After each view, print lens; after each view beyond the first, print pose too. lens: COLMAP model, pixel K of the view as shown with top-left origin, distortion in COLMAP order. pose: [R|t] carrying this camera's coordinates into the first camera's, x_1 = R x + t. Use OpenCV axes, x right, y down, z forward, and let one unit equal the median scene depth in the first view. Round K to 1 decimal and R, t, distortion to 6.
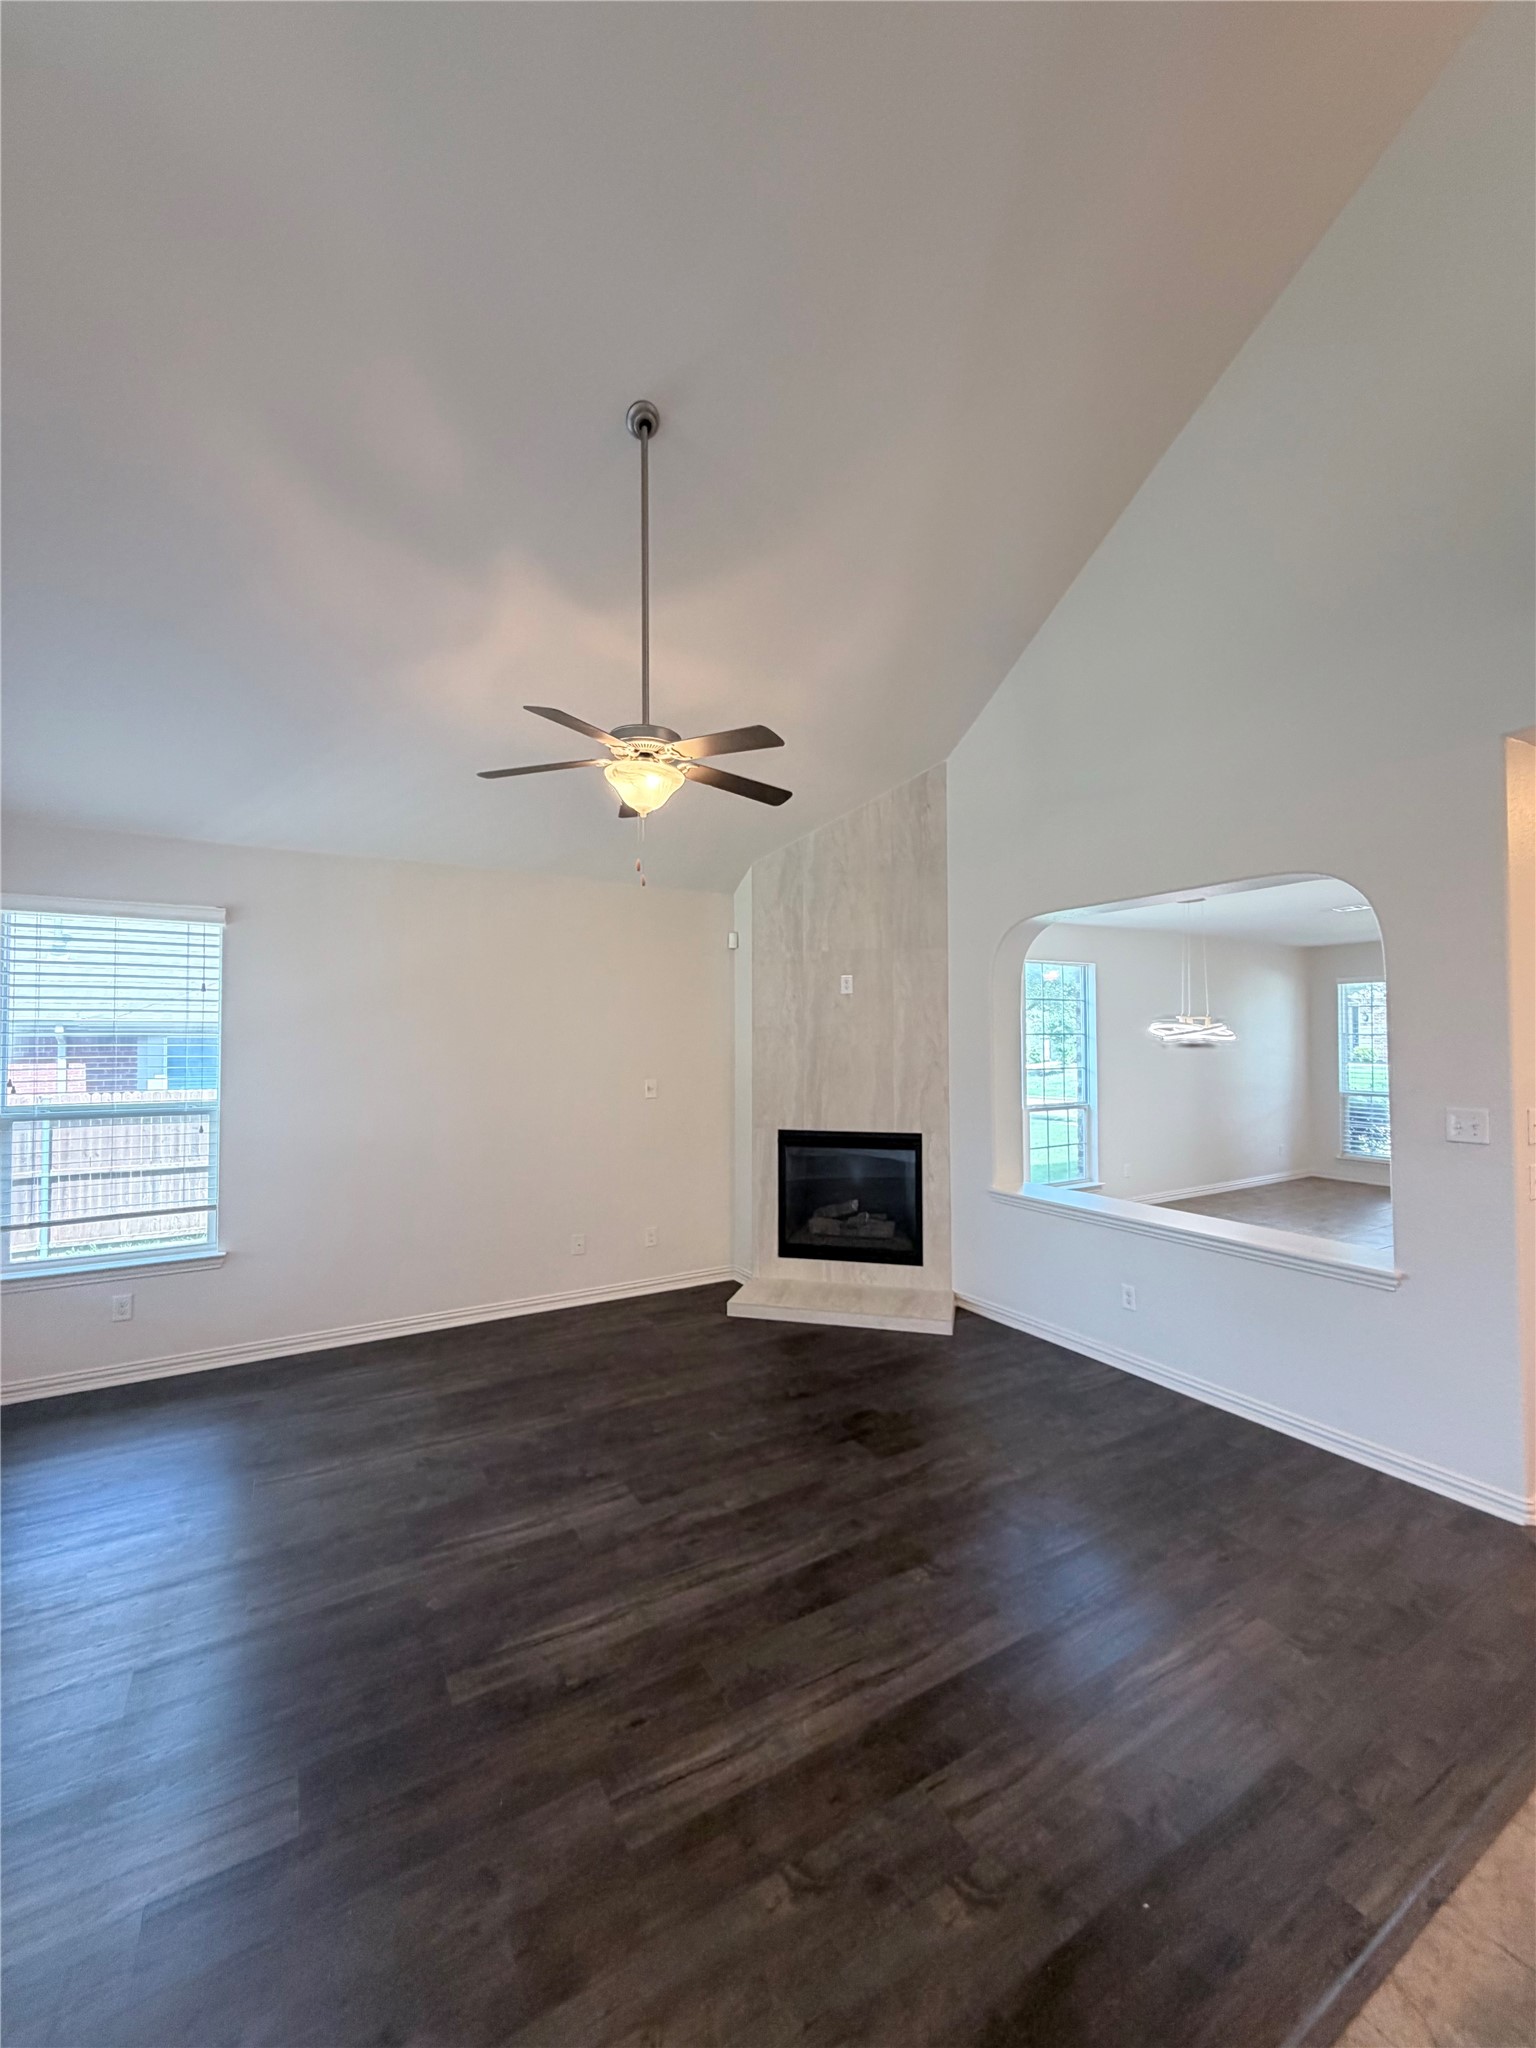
lens RADIAL K [[815.5, 0, 769.8], [0, 815.5, 1018.4], [0, 0, 1]] dist [-0.001421, 0.000372]
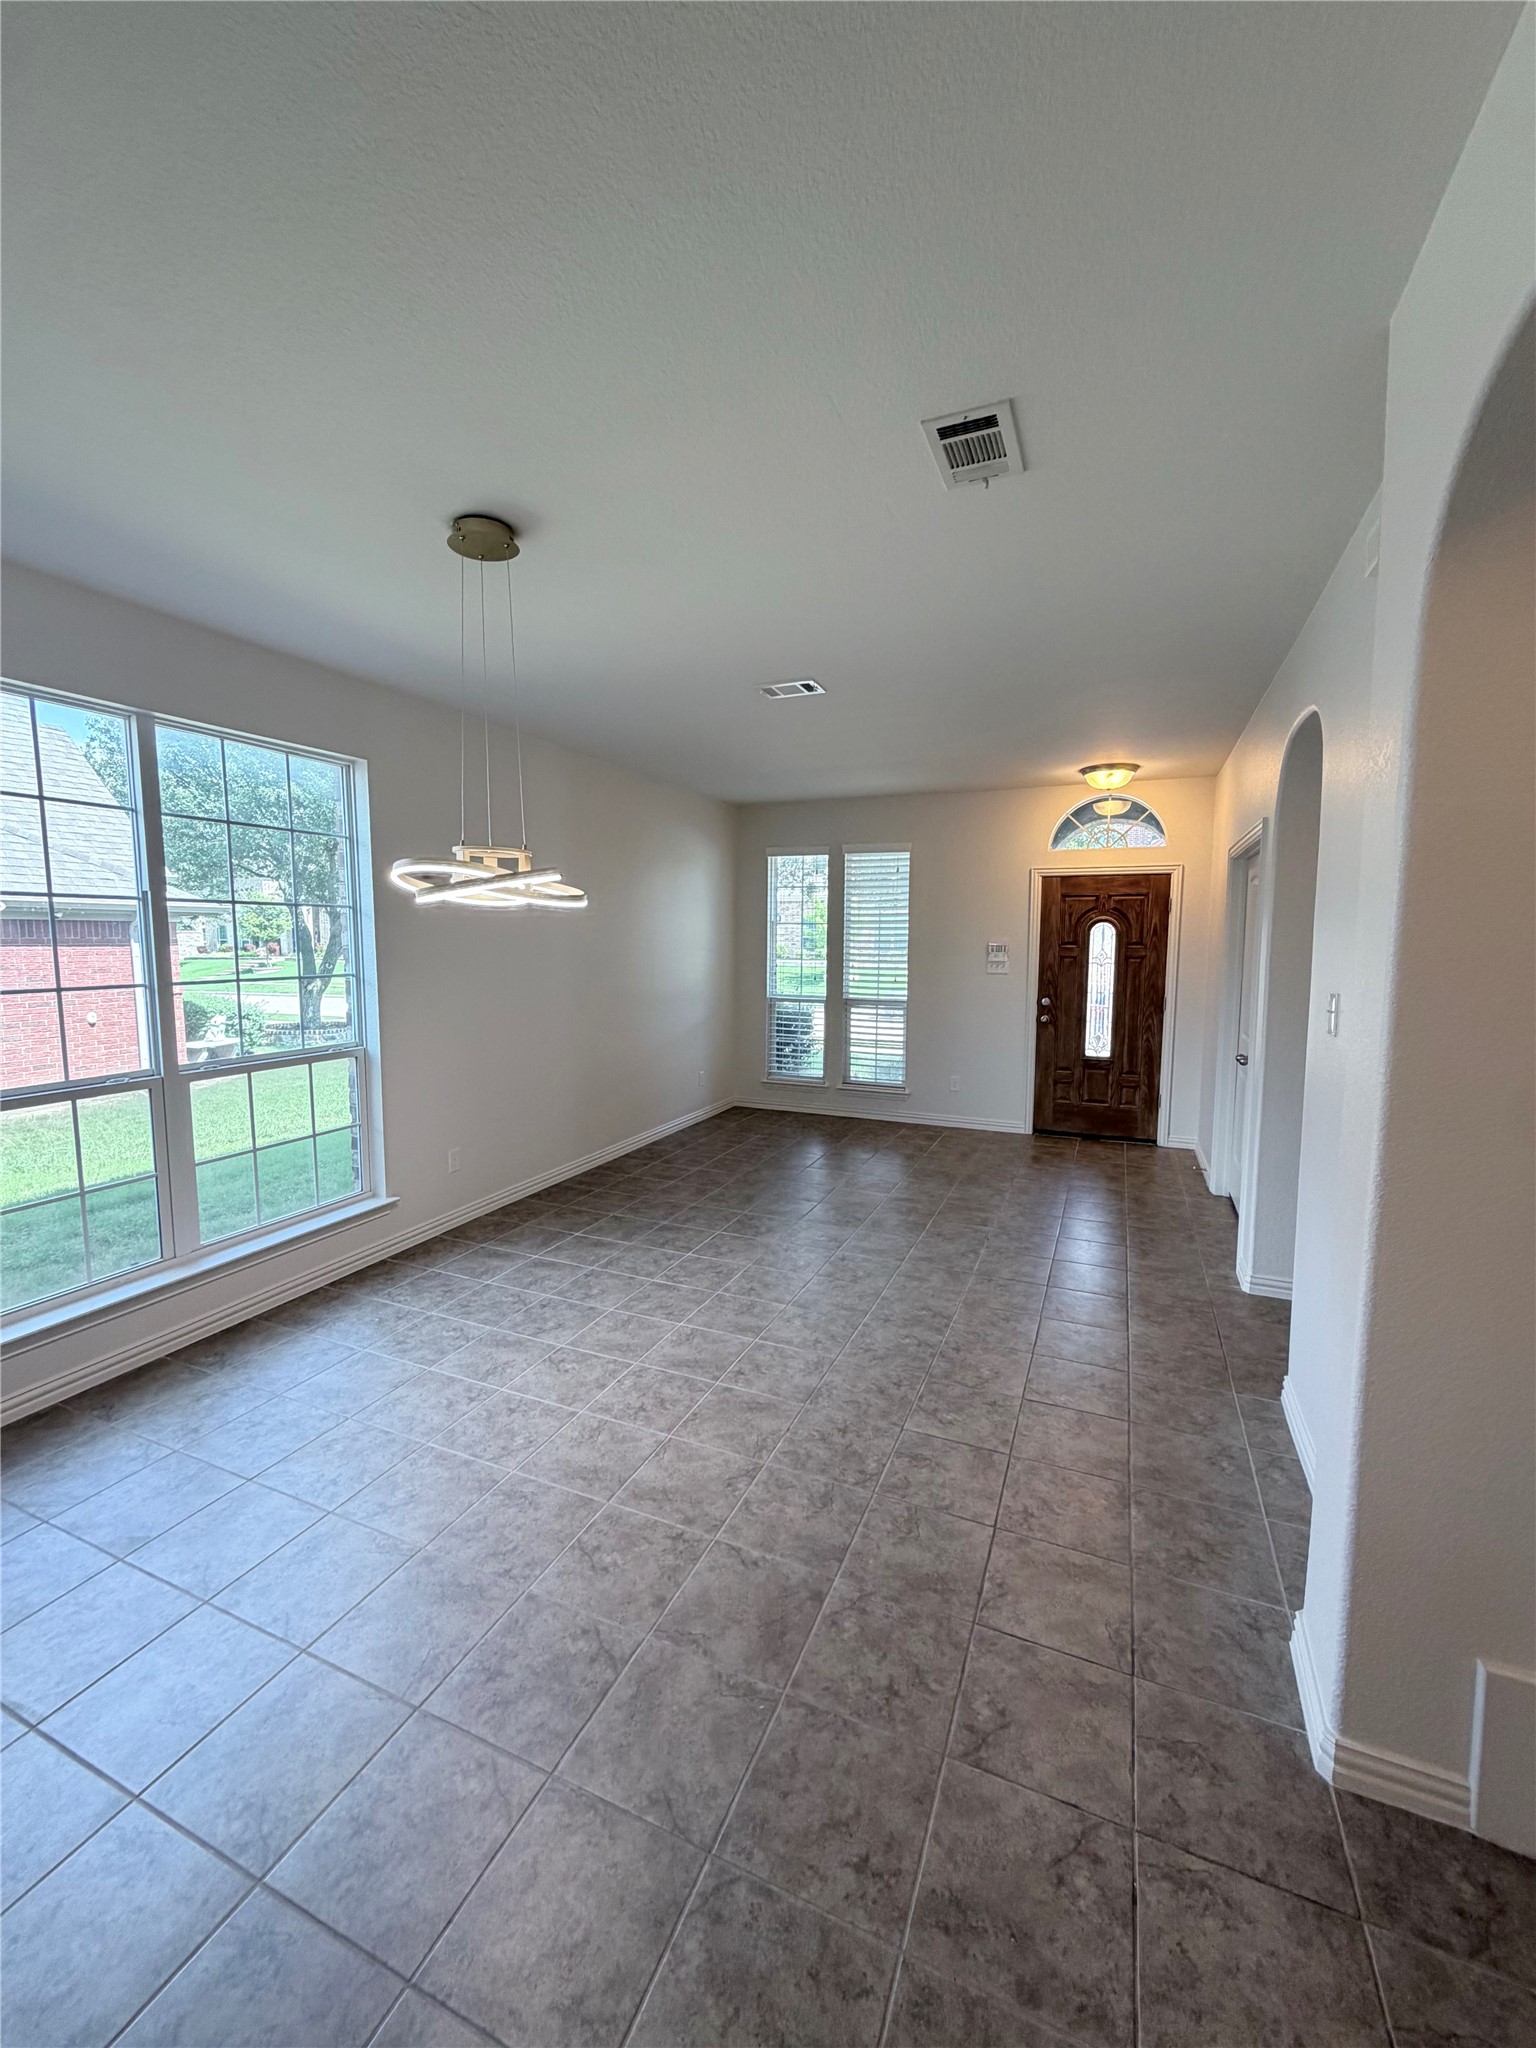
lens RADIAL K [[815.5, 0, 769.8], [0, 815.5, 1018.4], [0, 0, 1]] dist [-0.001421, 0.000372]
pose [[0.809819, -0.050717, 0.584484, 0.446367], [-0.022000, 0.992931, 0.116640, 0.035433], [-0.586268, -0.107316, 0.802978, 0.673062]]
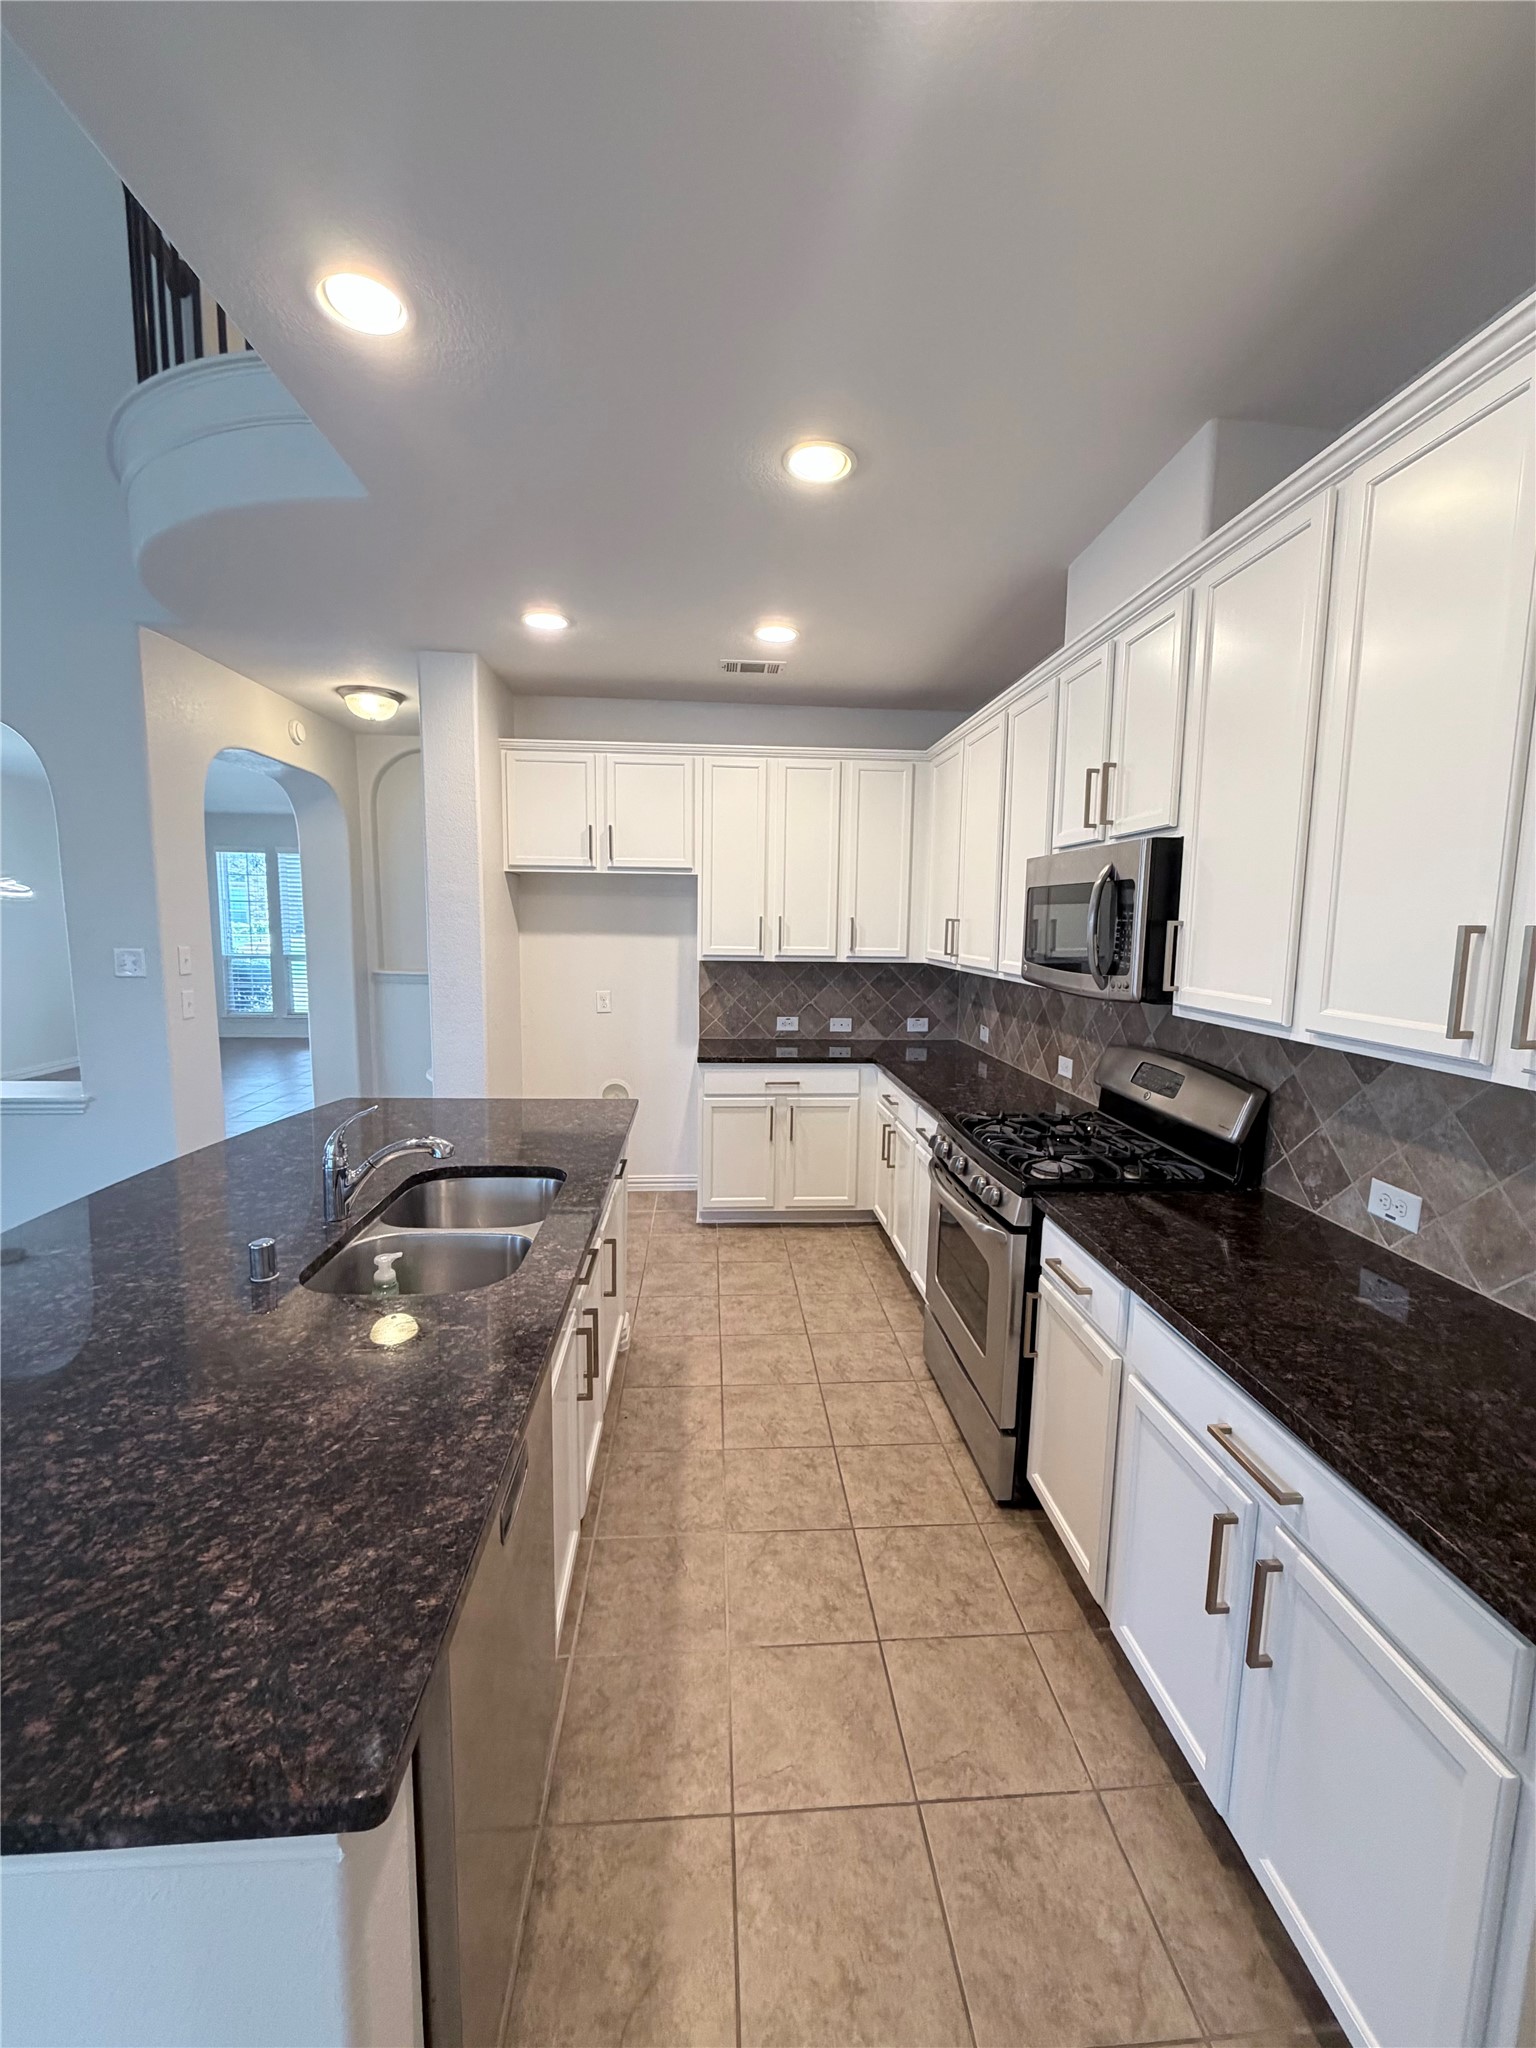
lens RADIAL K [[815.5, 0, 769.8], [0, 815.5, 1018.4], [0, 0, 1]] dist [-0.001421, 0.000372]
pose [[0.445772, -0.099070, 0.889648, 0.118427], [-0.038500, 0.990815, 0.129626, 0.012885], [-0.894318, -0.092035, 0.437863, -0.196754]]
